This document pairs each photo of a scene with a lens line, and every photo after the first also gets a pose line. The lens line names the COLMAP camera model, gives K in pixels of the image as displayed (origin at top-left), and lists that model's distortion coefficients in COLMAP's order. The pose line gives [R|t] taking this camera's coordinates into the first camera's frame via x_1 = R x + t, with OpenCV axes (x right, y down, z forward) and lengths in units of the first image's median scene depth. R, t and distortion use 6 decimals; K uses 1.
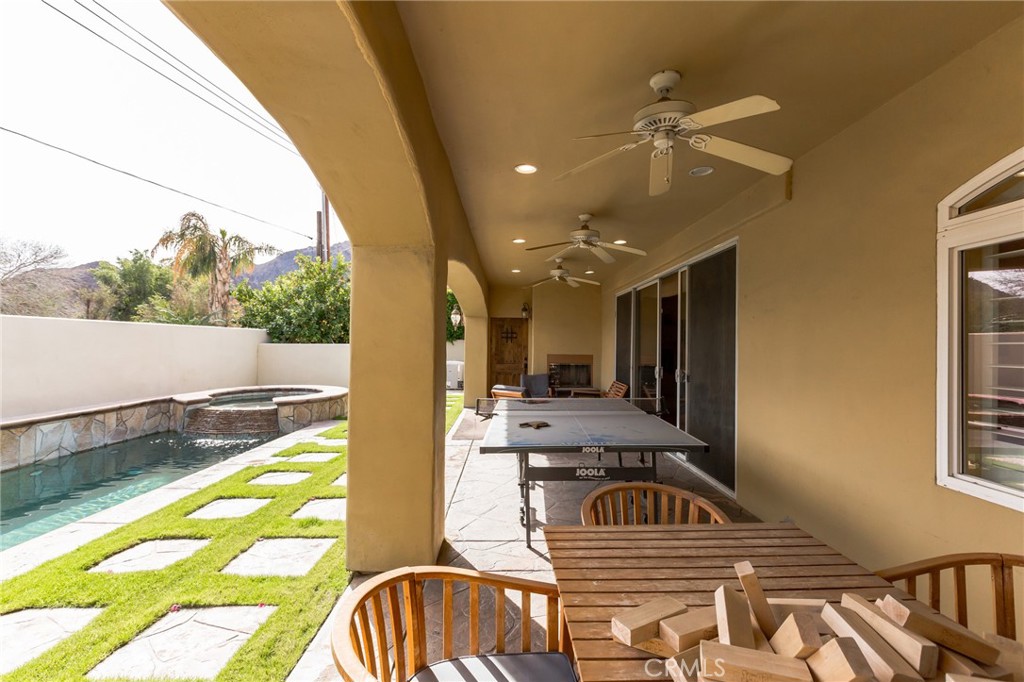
lens RADIAL K [[453.9, 0, 513.6], [0, 453.9, 340.1], [0, 0, 1]] dist [0.000938, -0.000363]
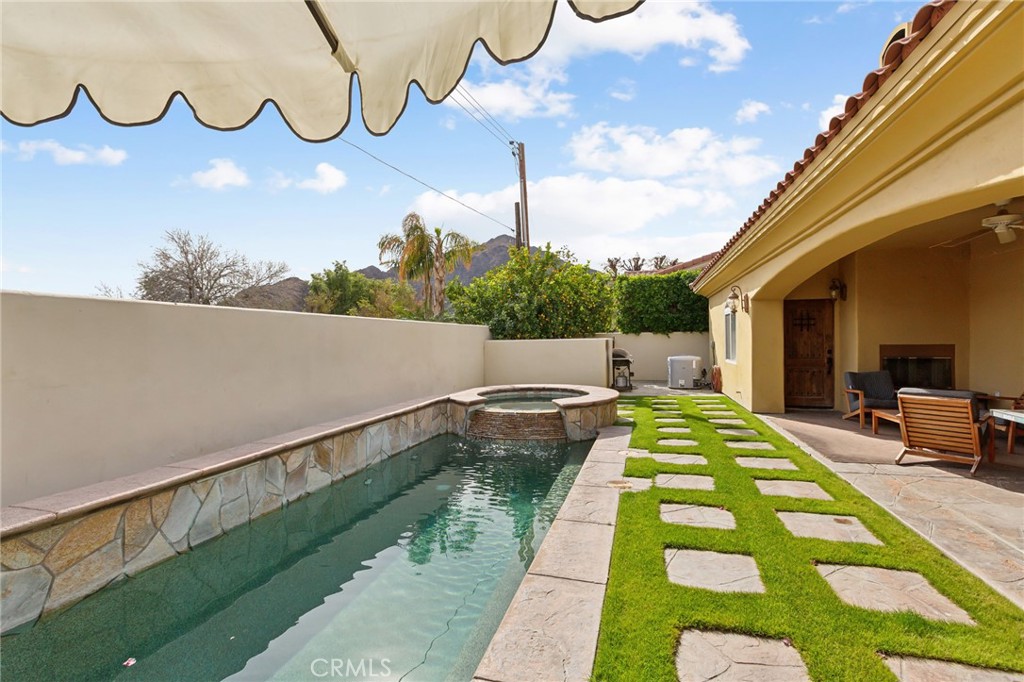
lens RADIAL K [[453.9, 0, 502.0], [0, 453.9, 345.4], [0, 0, 1]] dist [0.000938, -0.000363]
pose [[0.957096, -0.019506, -0.289112, -0.303834], [0.024636, 0.999597, 0.014115, 0.006353], [0.288720, -0.020632, 0.957191, 0.109368]]
